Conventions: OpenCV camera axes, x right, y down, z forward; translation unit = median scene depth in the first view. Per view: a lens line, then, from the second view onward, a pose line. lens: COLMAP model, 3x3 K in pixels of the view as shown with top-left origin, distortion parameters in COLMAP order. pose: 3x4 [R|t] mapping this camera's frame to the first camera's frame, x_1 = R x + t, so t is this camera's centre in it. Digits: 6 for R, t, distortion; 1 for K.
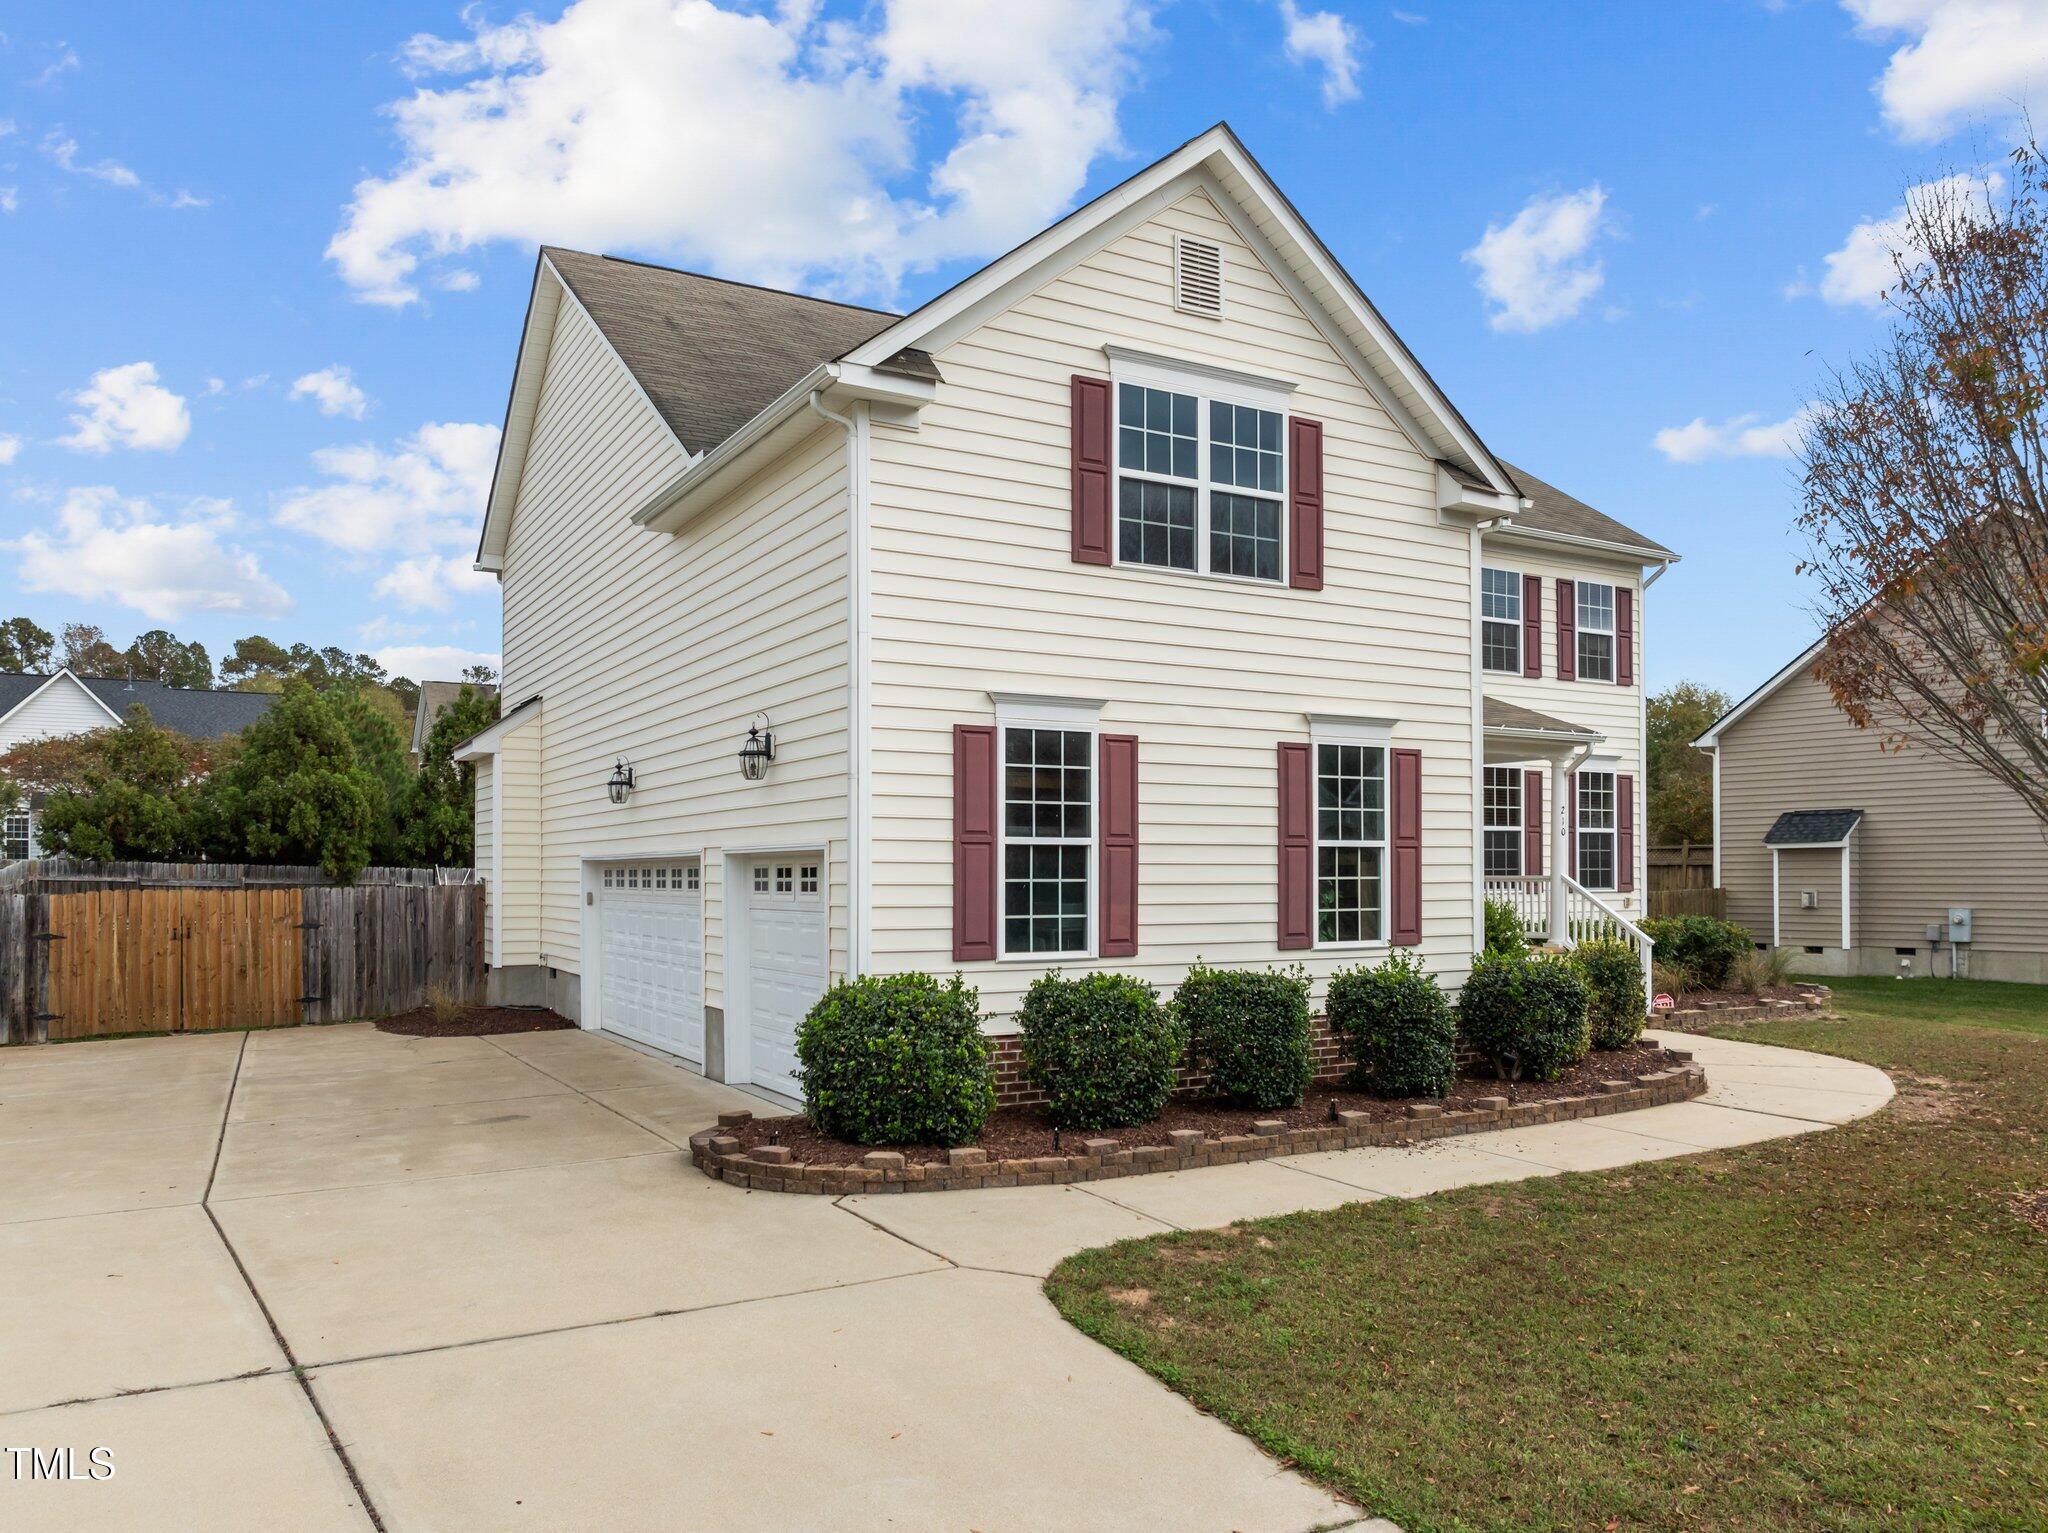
lens RADIAL K [[1474.1, 0, 1023.0], [0, 1474.1, 874.8], [0, 0, 1]] dist [-0.022498, -0.031962]
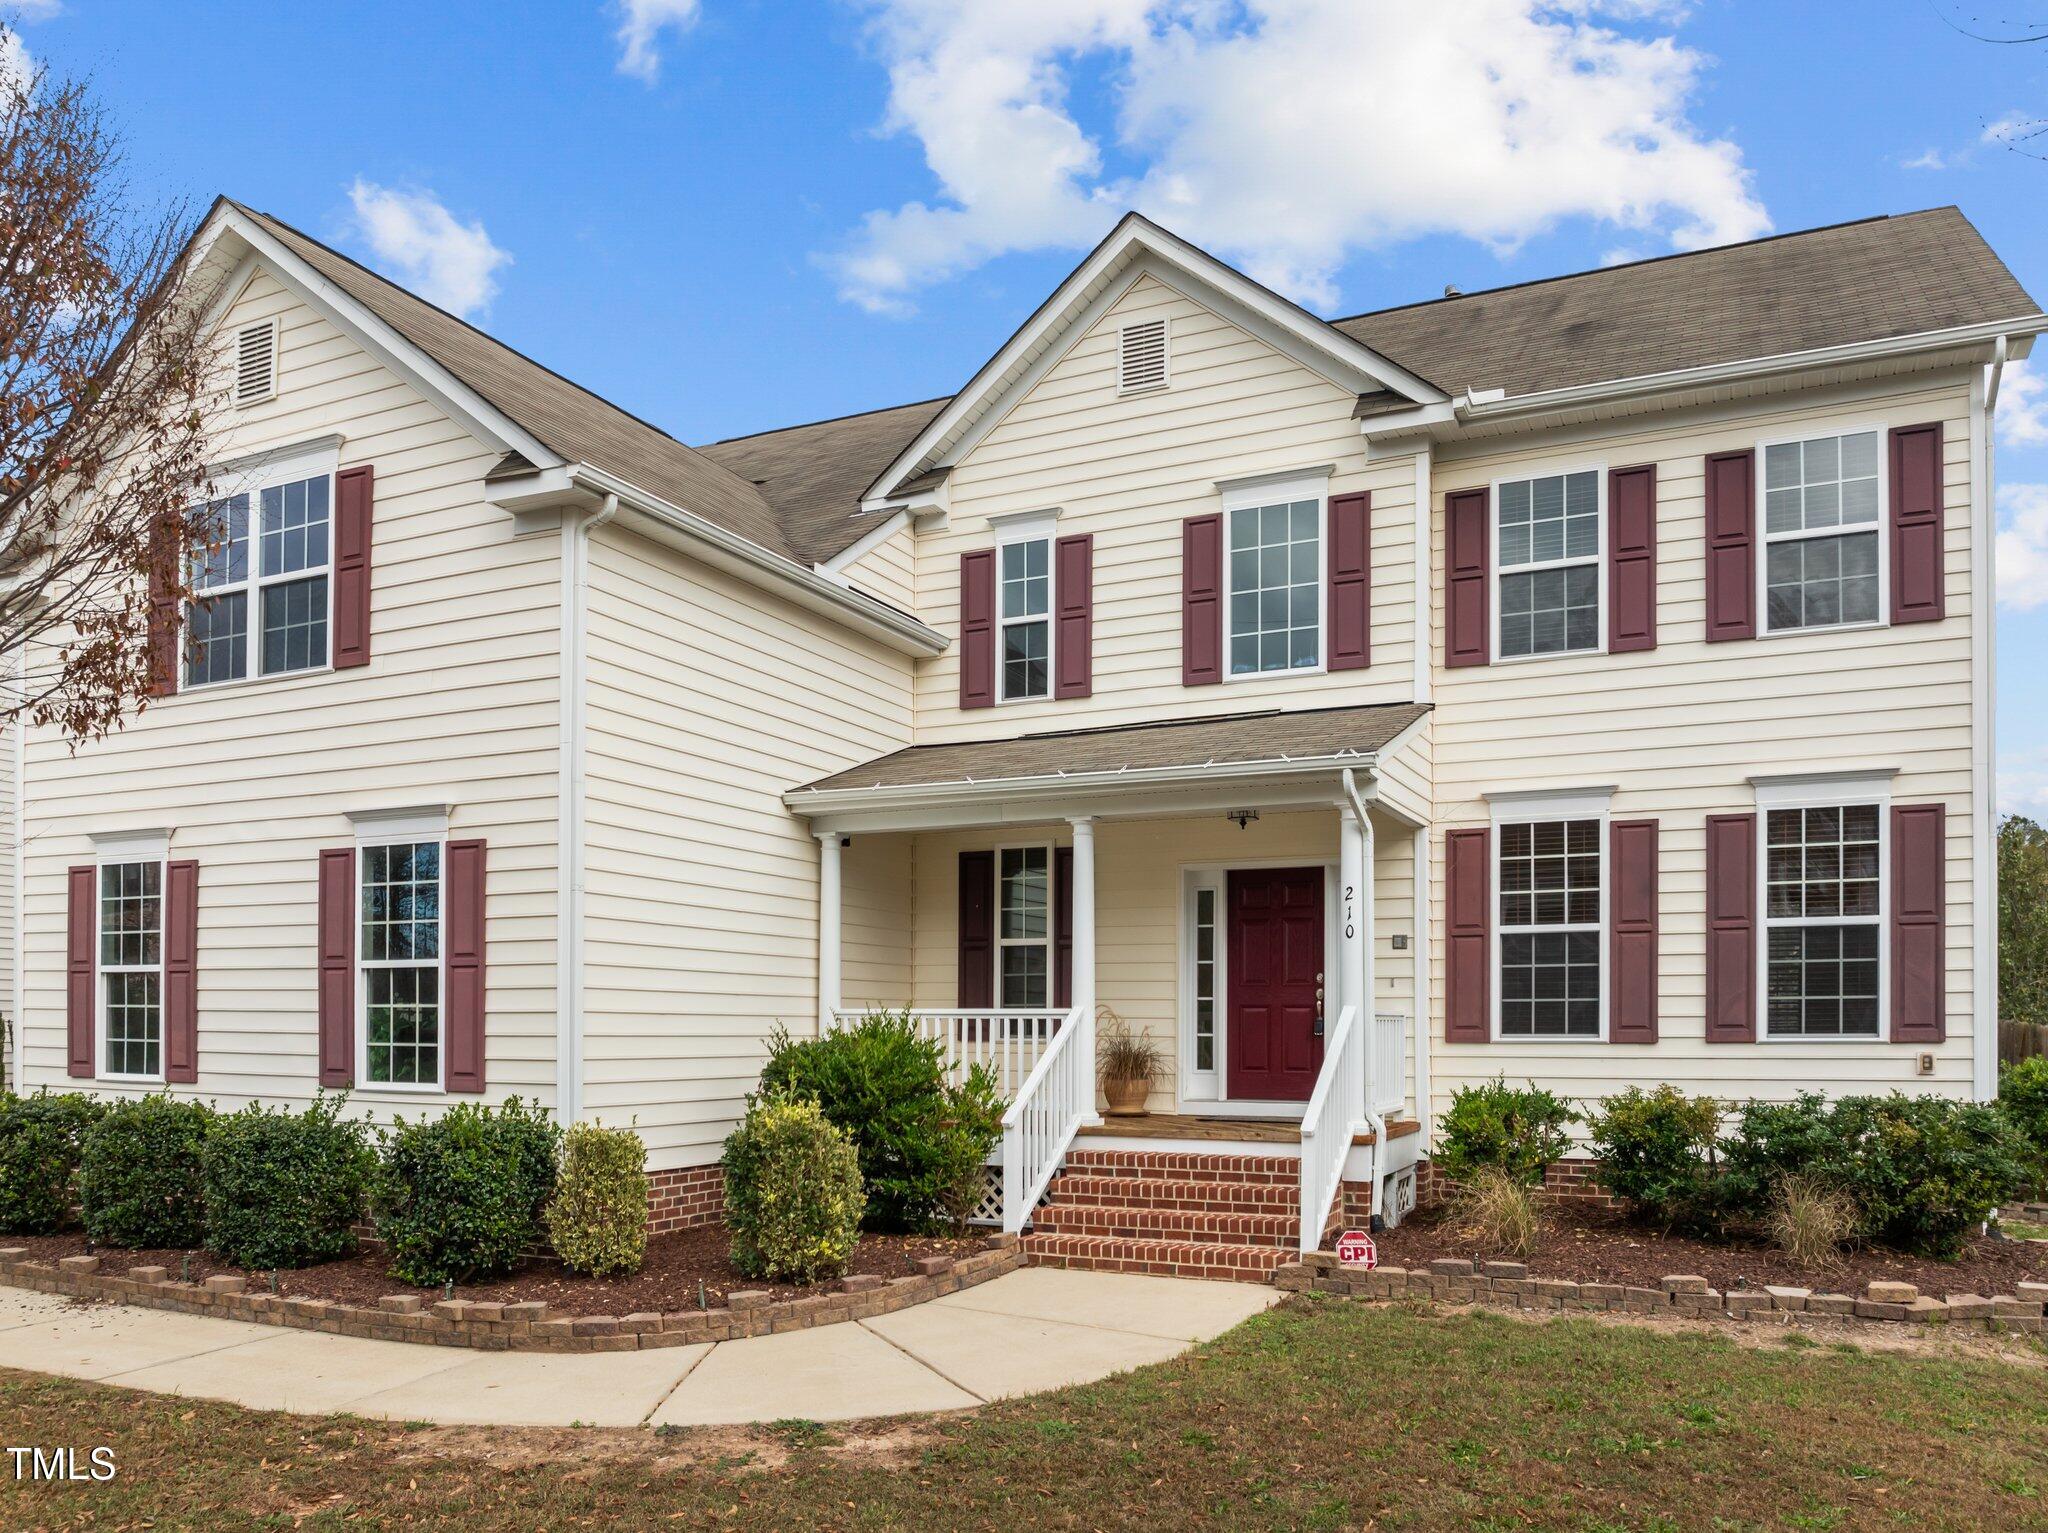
lens RADIAL K [[1504.5, 0, 1028.9], [0, 1504.5, 1017.5], [0, 0, 1]] dist [-0.038101, -0.001524]
pose [[0.571696, -0.001901, -0.820463, 1.055086], [-0.004799, 0.999972, -0.005661, 0.011236], [0.820451, 0.007173, 0.571671, 0.777830]]
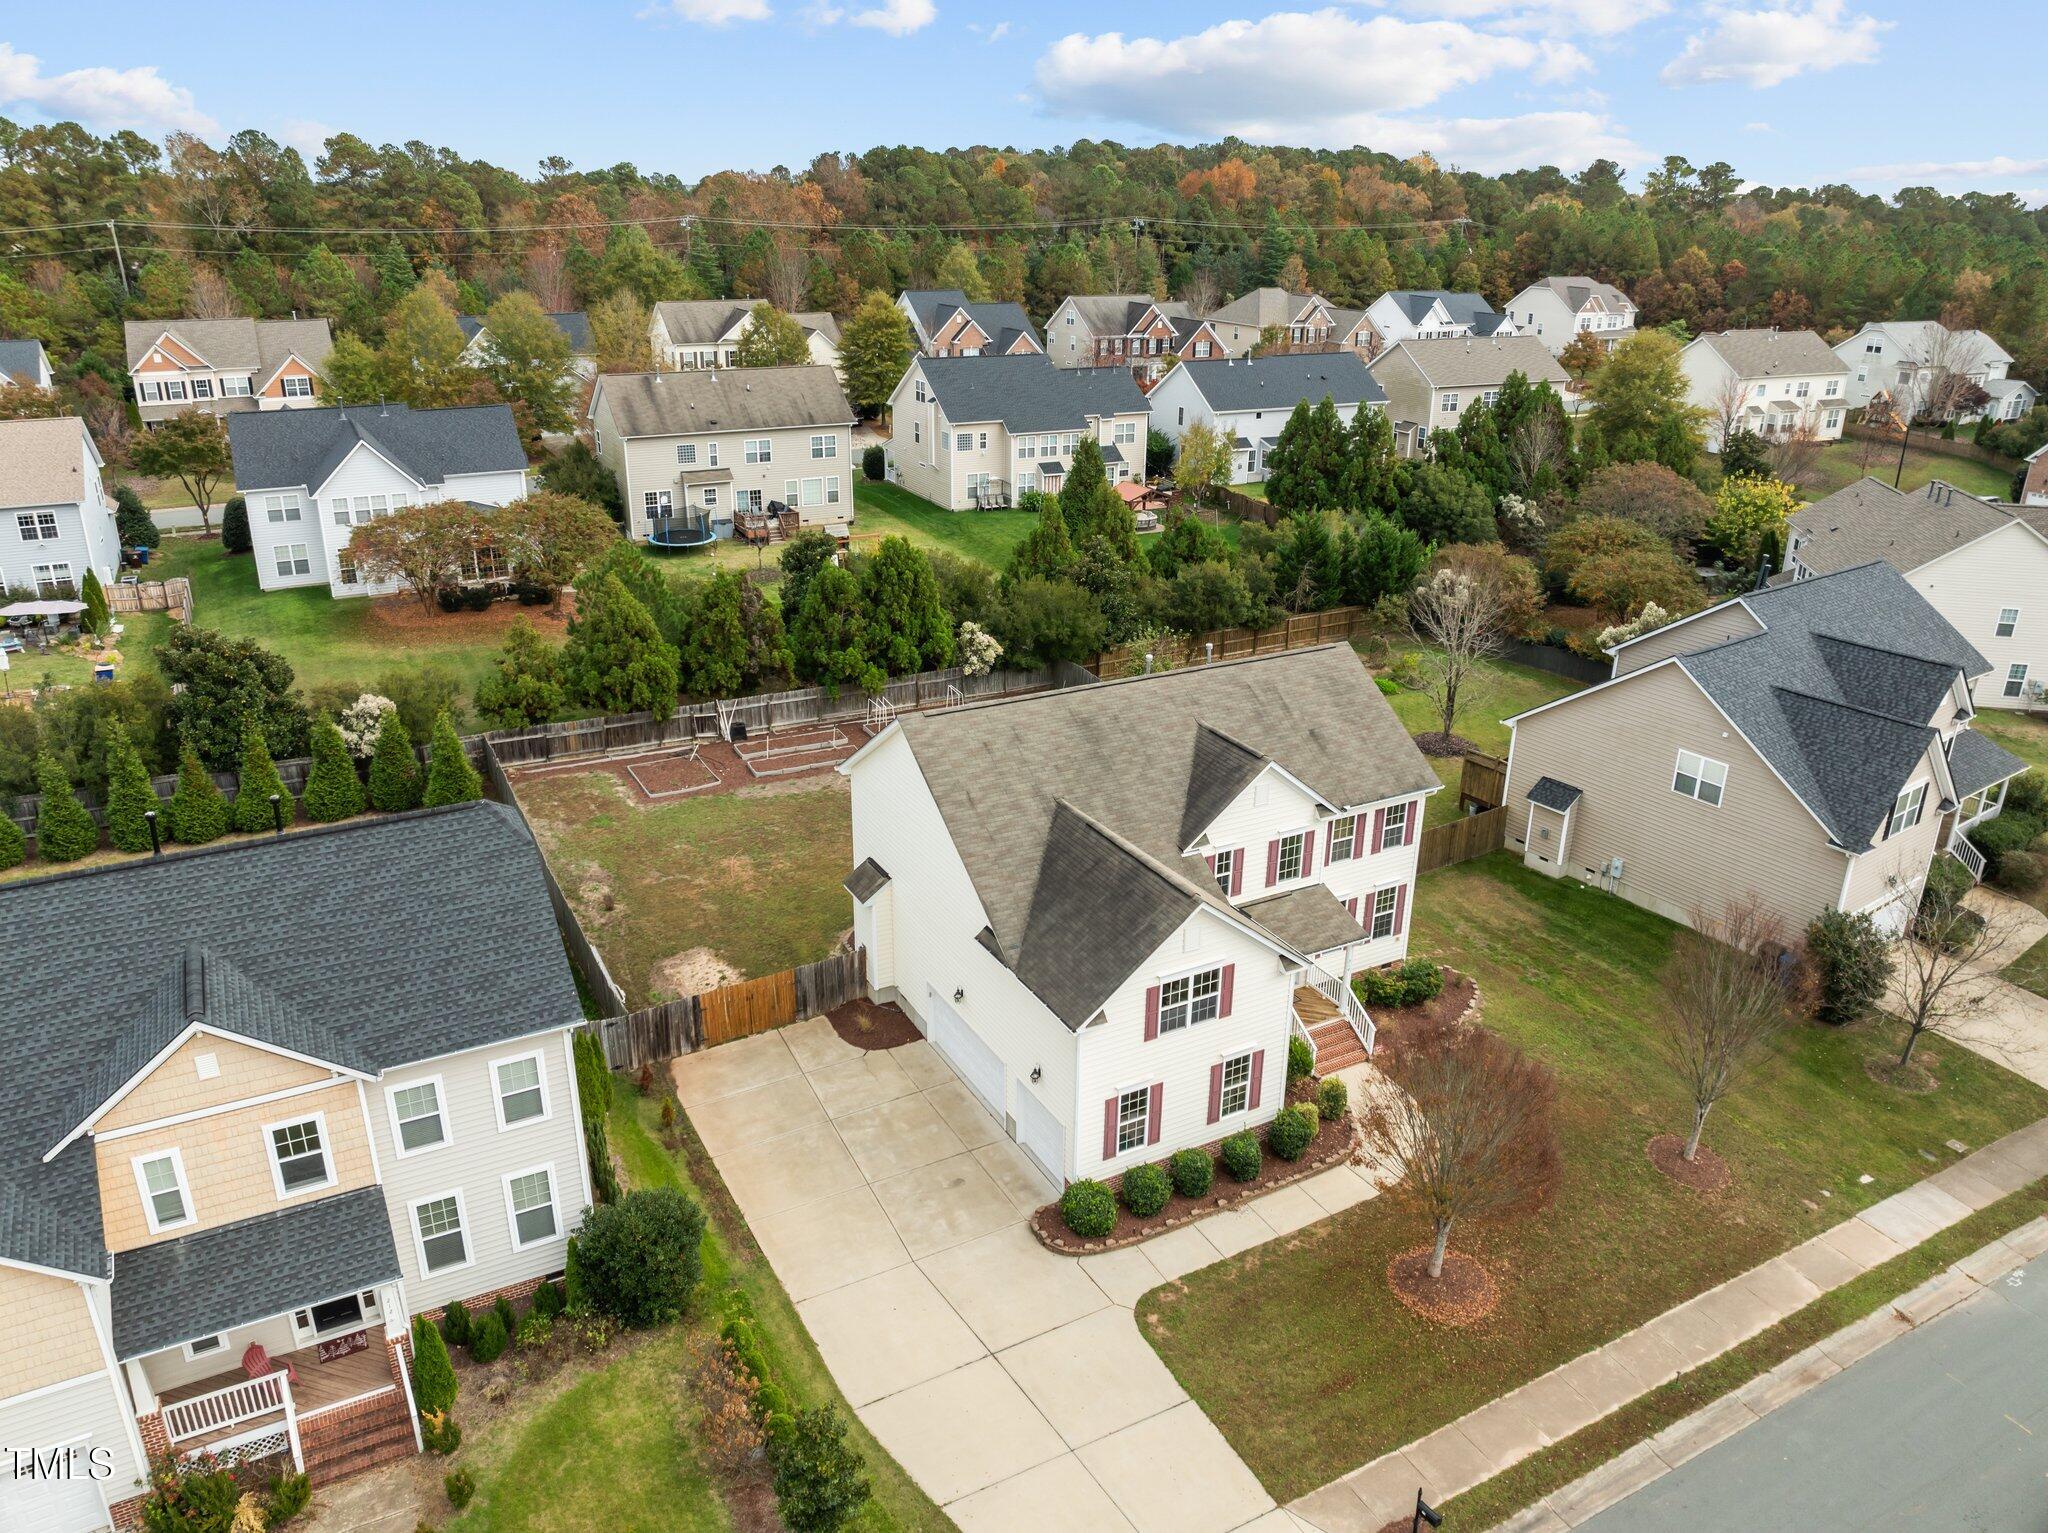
lens RADIAL K [[1434.0, 0, 1024.0], [0, 1434.0, 766.5], [0, 0, 1]] dist [-0.041476, 0.003994]
pose [[0.999759, 0.016710, -0.014243, -0.156944], [-0.010219, 0.928261, 0.371788, -1.574265], [0.019434, -0.371553, 0.928208, -1.326164]]
